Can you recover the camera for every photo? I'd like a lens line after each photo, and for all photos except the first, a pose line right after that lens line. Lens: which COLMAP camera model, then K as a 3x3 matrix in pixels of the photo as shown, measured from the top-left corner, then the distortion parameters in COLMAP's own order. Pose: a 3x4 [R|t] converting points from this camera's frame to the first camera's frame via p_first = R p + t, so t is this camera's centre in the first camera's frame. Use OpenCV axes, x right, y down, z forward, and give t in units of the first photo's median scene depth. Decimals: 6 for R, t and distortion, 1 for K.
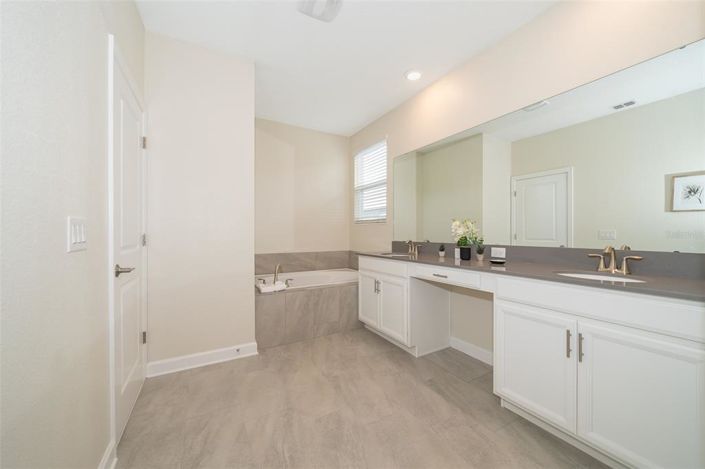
lens RADIAL K [[271.0, 0, 356.2], [0, 271.0, 233.3], [0, 0, 1]] dist [-0.002997, -0.000238]
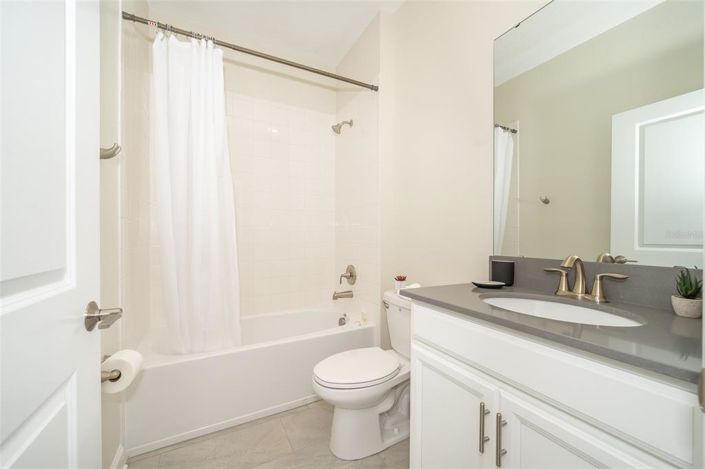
lens RADIAL K [[271.0, 0, 349.0], [0, 271.0, 238.0], [0, 0, 1]] dist [-0.002997, -0.000238]
pose [[0.998869, 0.007251, -0.046981, 0.473318], [-0.006832, 0.999935, 0.009075, 0.006034], [0.047044, -0.008744, 0.998855, 0.380403]]
